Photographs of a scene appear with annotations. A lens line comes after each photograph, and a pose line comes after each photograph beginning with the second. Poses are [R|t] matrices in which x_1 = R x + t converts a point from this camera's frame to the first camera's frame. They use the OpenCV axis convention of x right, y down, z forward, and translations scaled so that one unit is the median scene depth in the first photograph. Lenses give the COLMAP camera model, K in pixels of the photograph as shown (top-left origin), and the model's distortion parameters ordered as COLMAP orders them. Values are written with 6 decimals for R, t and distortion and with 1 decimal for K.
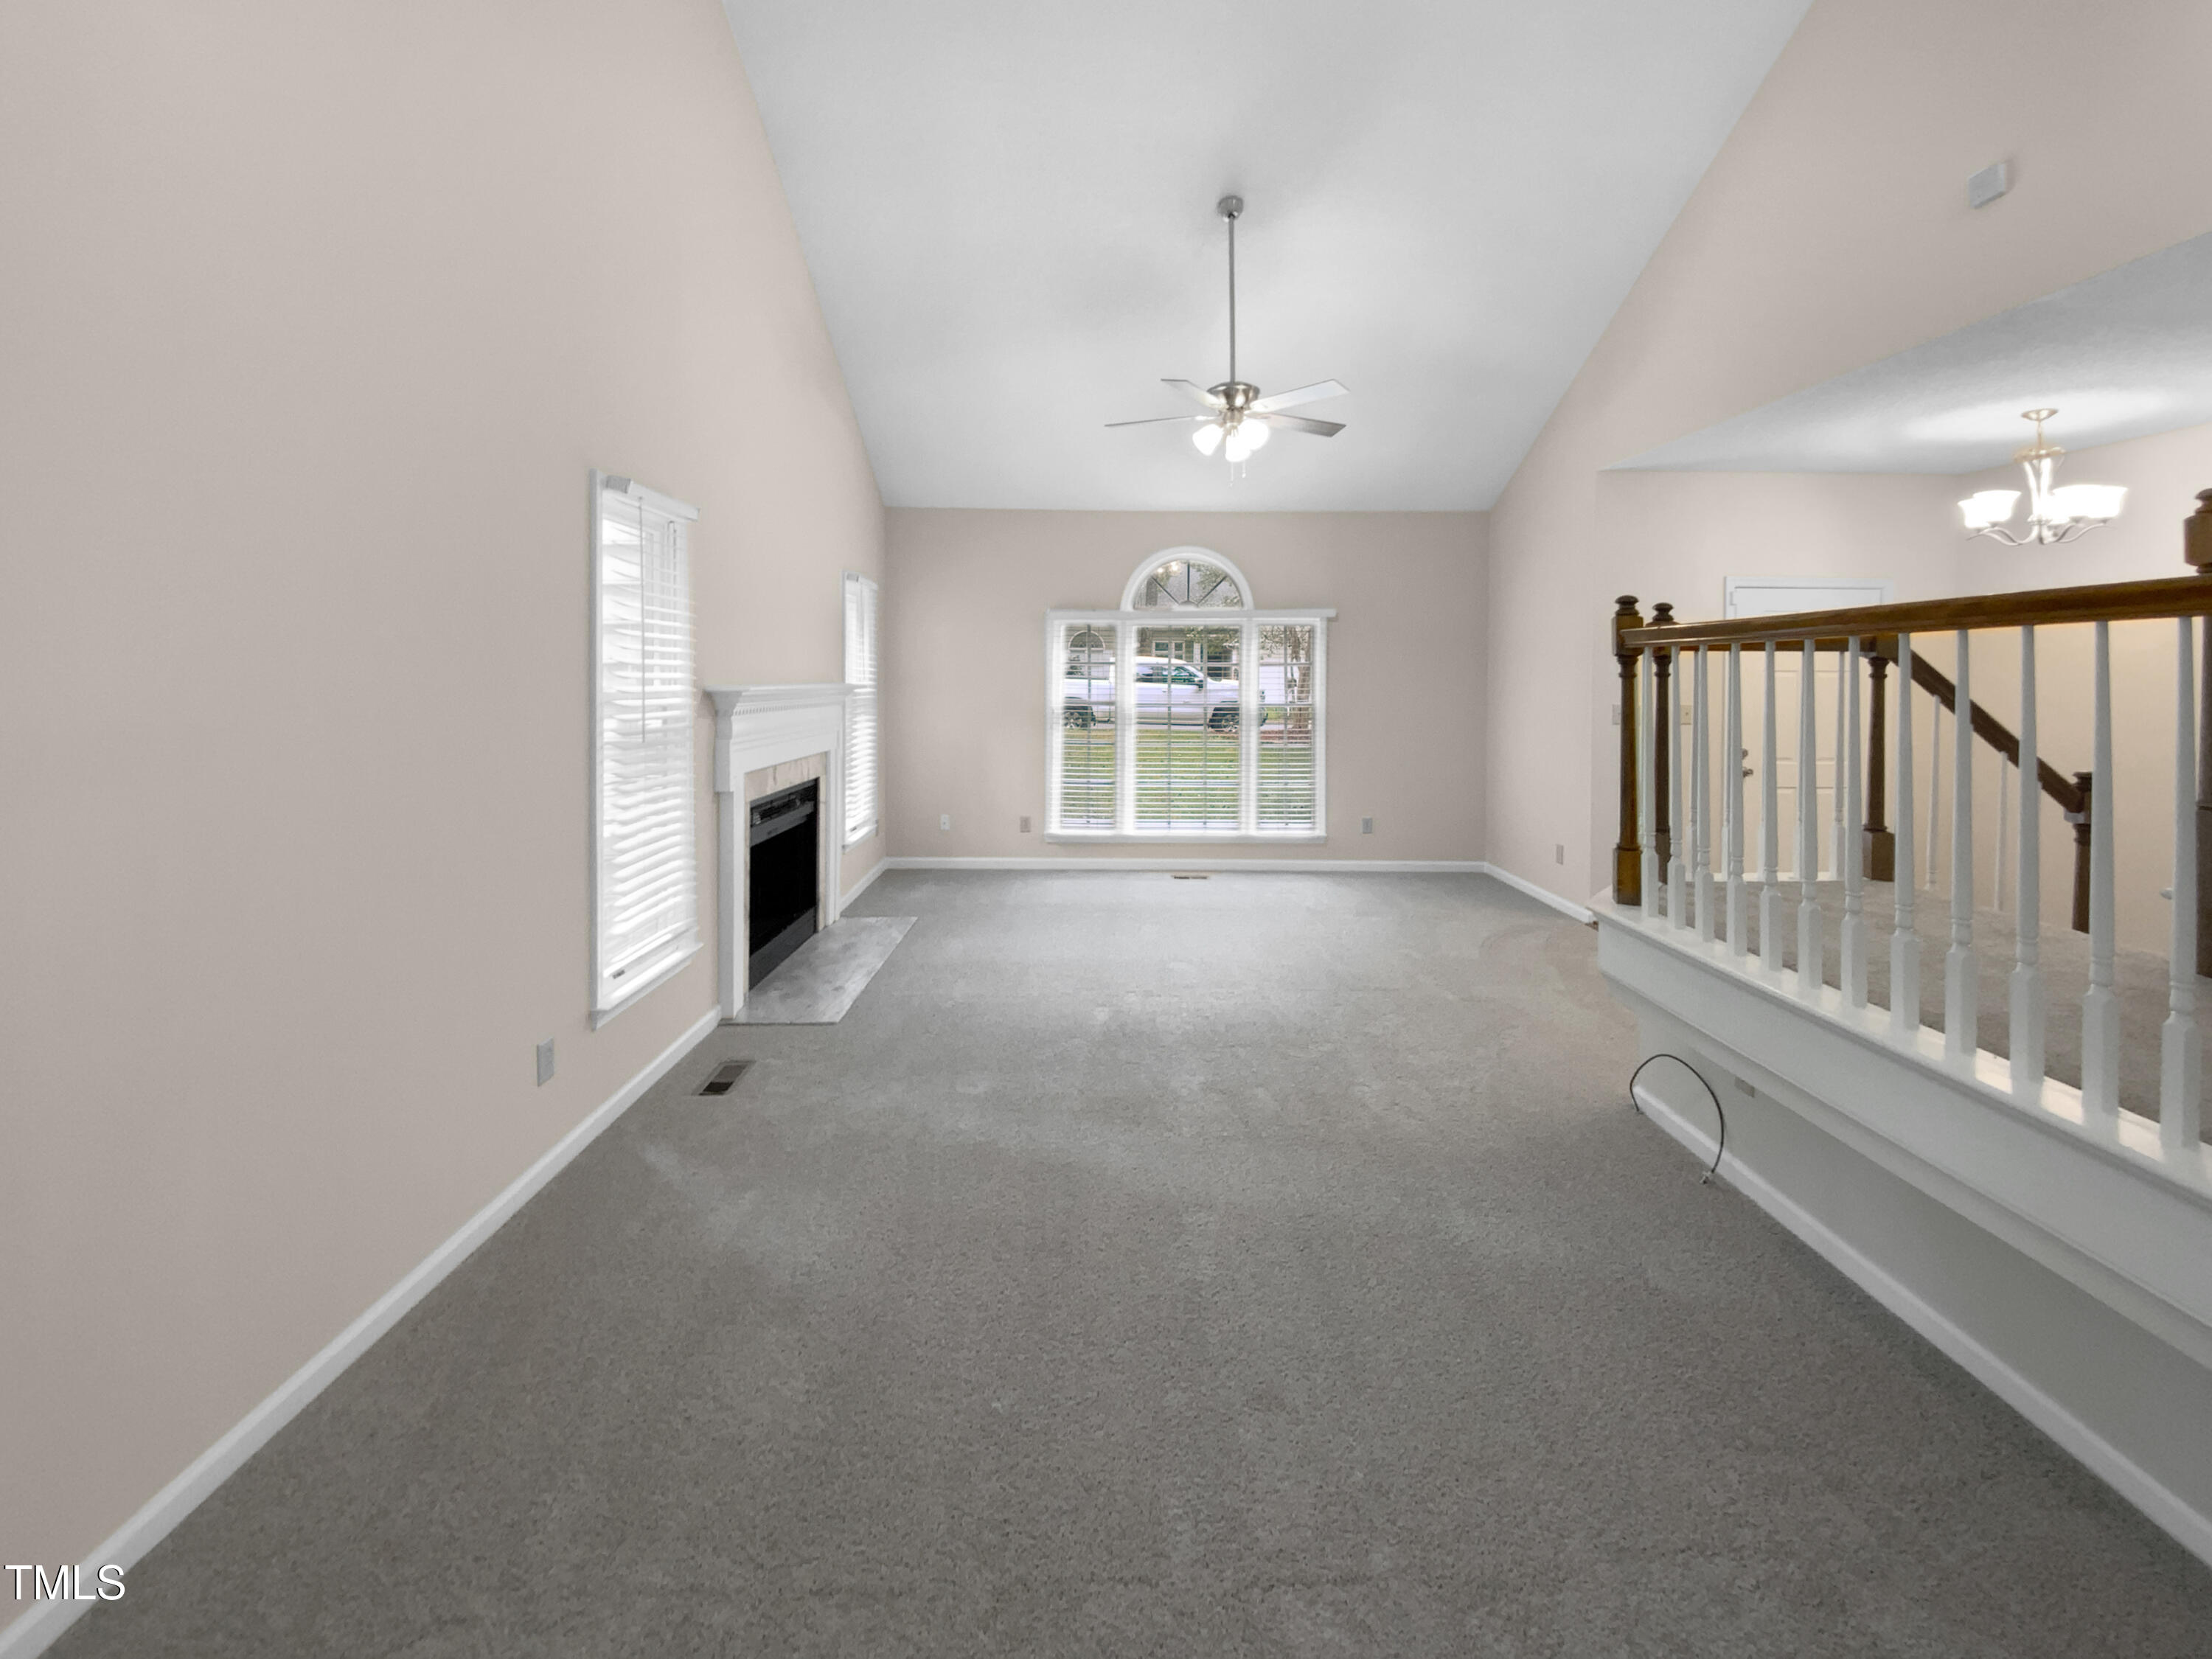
lens RADIAL K [[894.0, 0, 1106.0], [0, 894.0, 829.5], [0, 0, 1]] dist [0.000196, -0.013209]
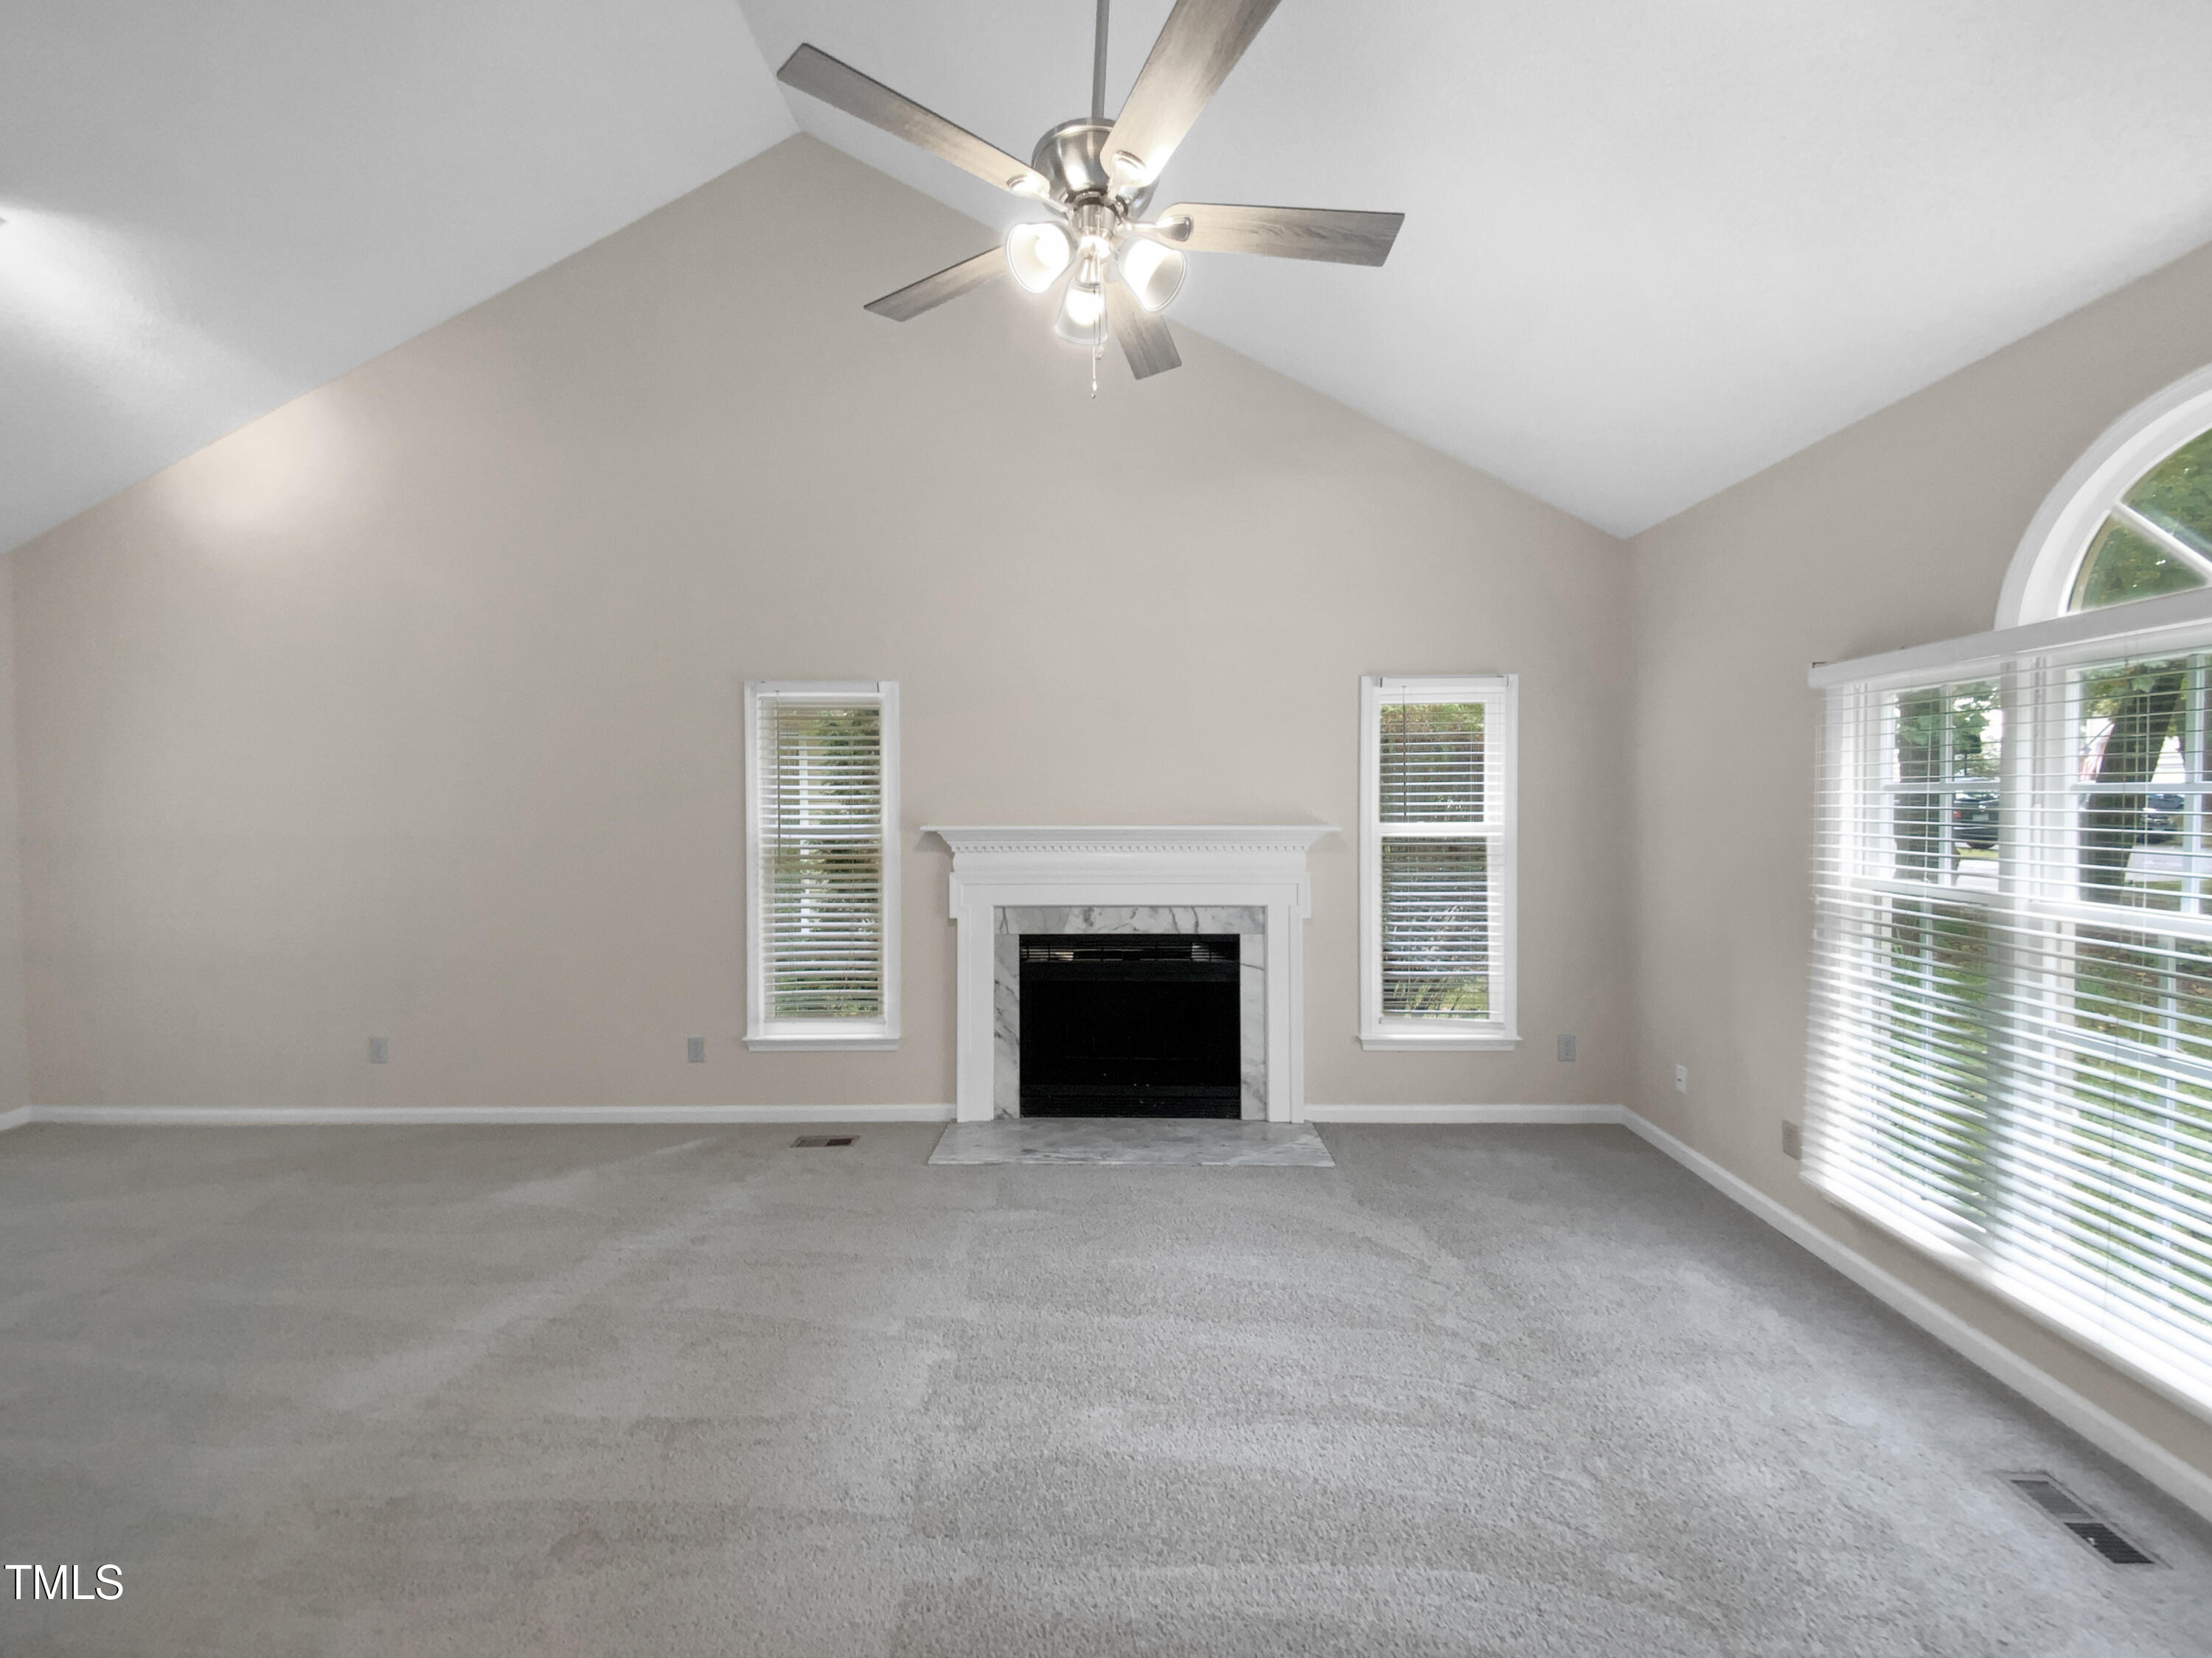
lens RADIAL K [[876.7, 0, 1108.0], [0, 876.7, 784.0], [0, 0, 1]] dist [0.001247, 0.000099]
pose [[-0.047595, -0.026445, -0.998517, 0.492236], [-0.157389, 0.987361, -0.018647, -0.157531], [0.986389, 0.156268, -0.051156, 0.877151]]
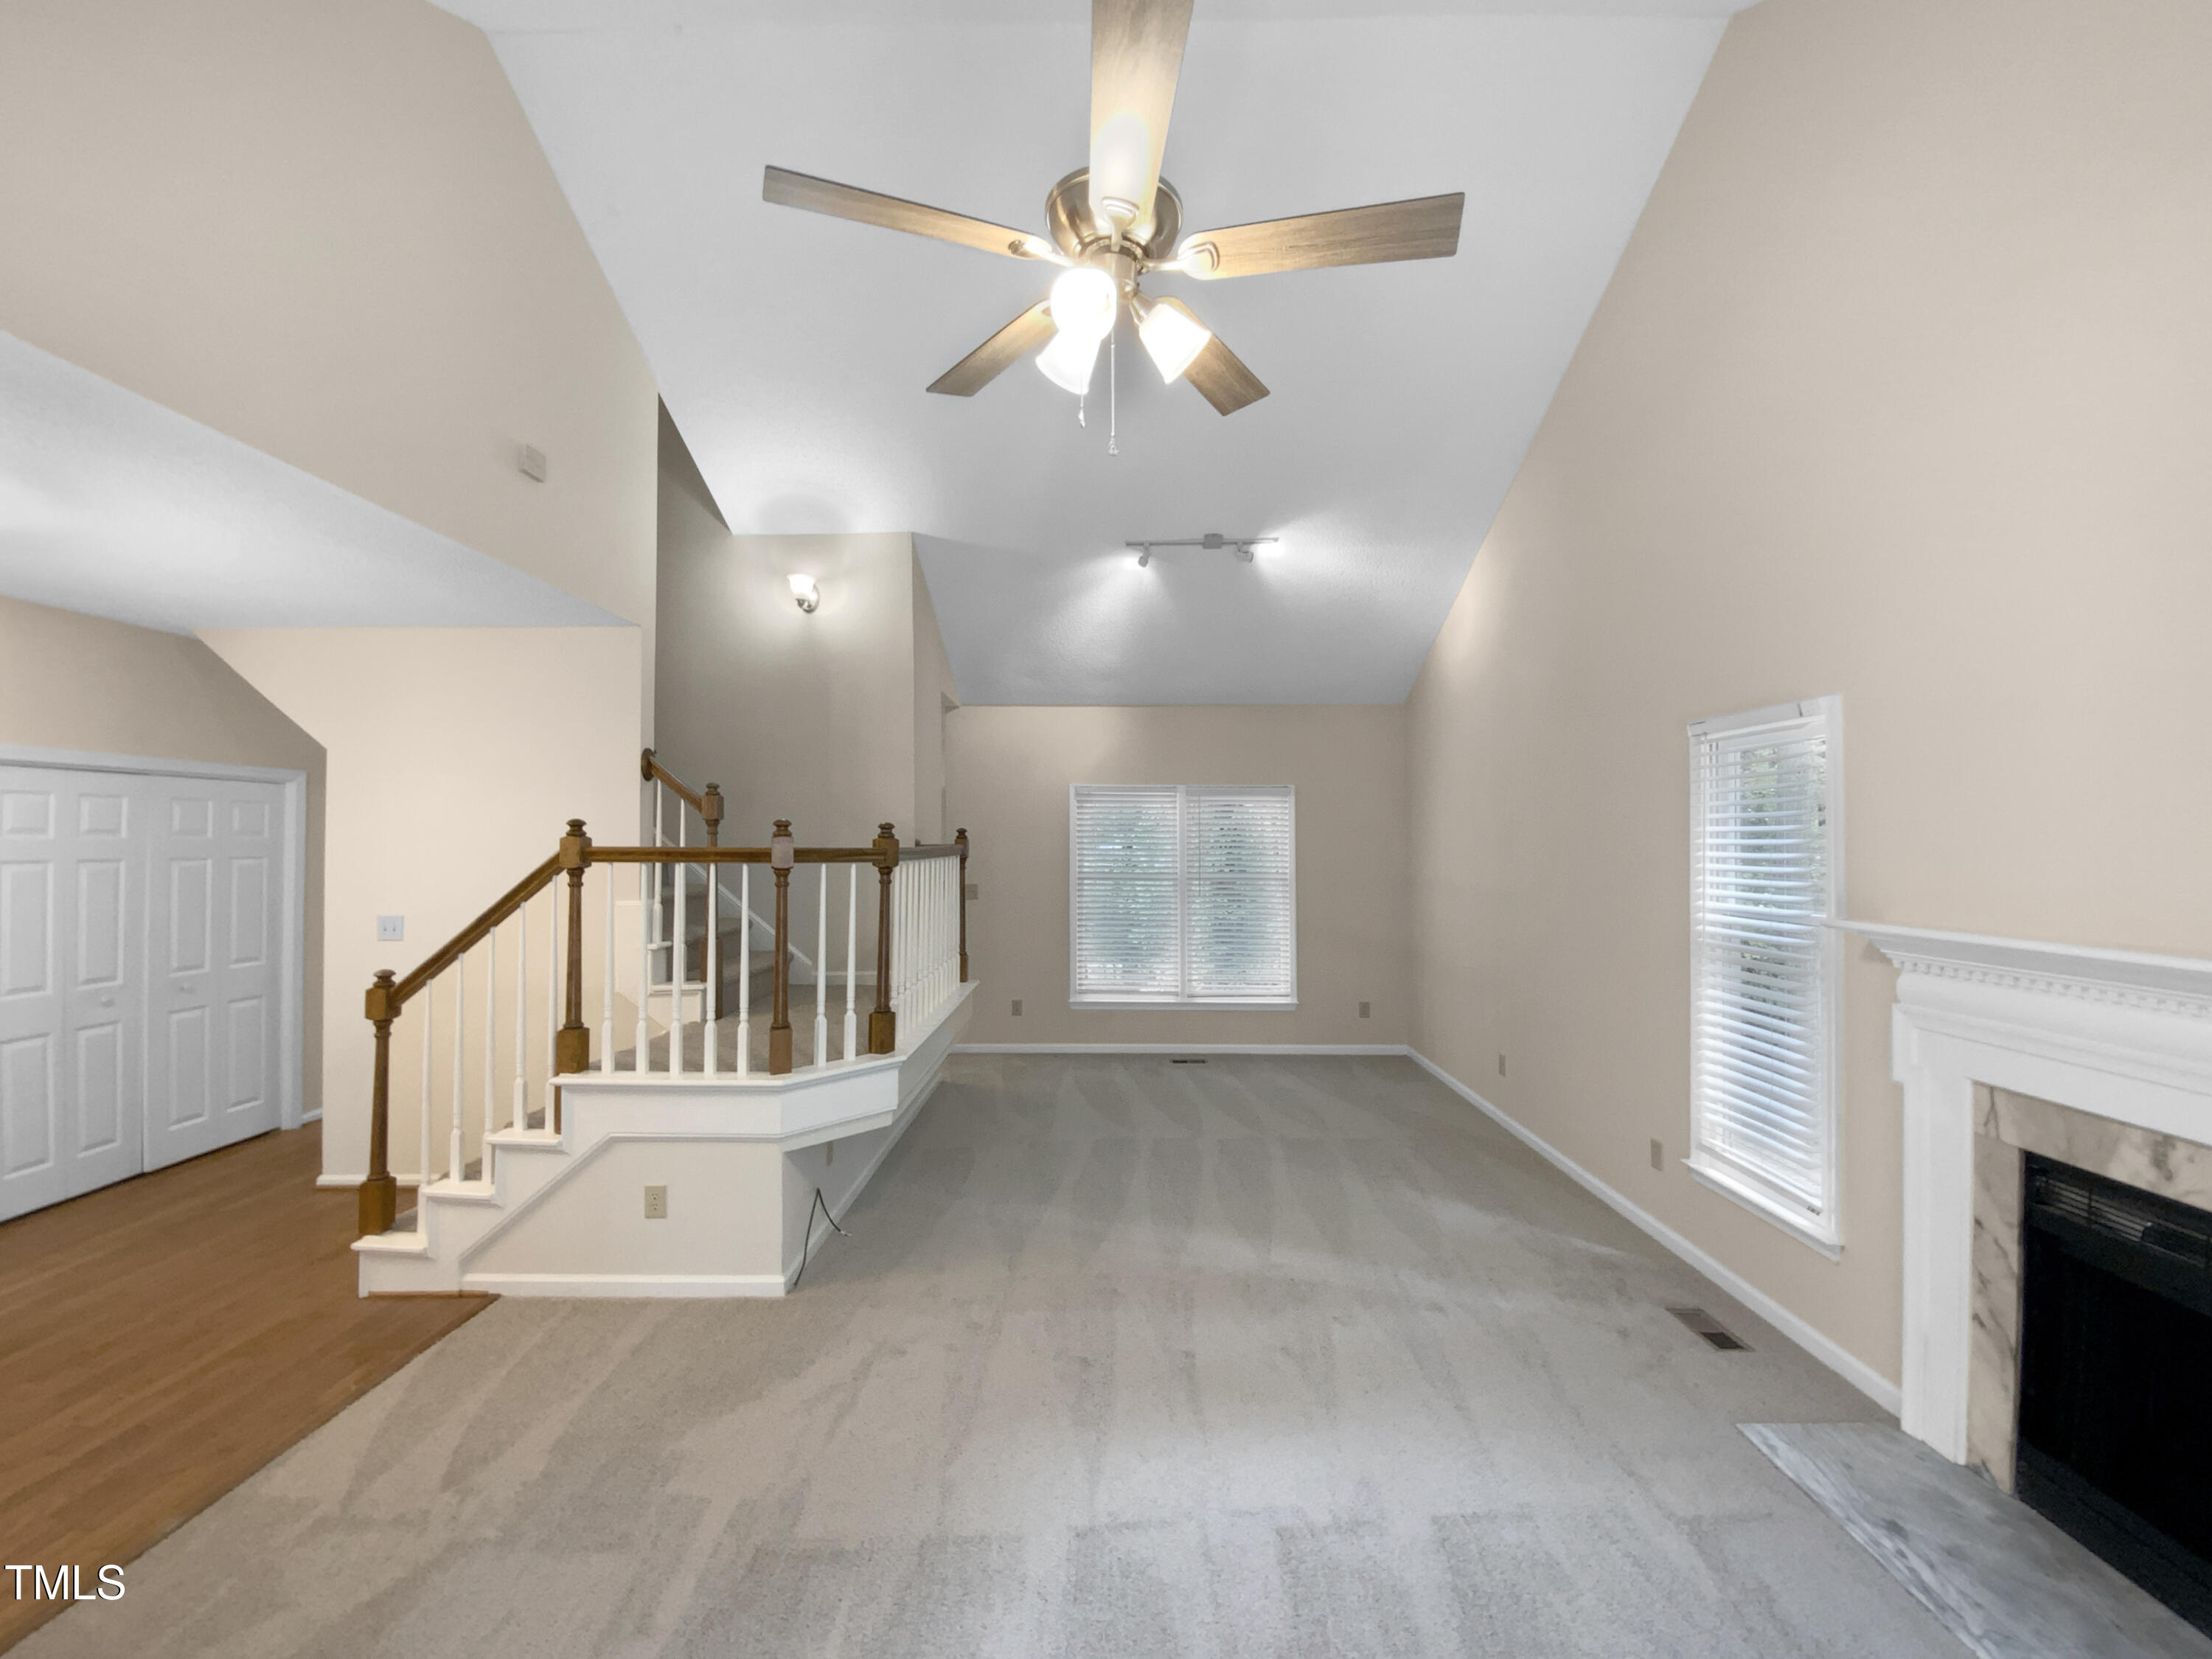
lens RADIAL K [[894.0, 0, 1106.0], [0, 894.0, 829.5], [0, 0, 1]] dist [0.000196, -0.013209]
pose [[-0.999436, -0.023399, 0.024077, 0.114395], [-0.019405, 0.987802, 0.154502, -0.227708], [-0.027399, 0.153947, -0.987699, 1.174380]]
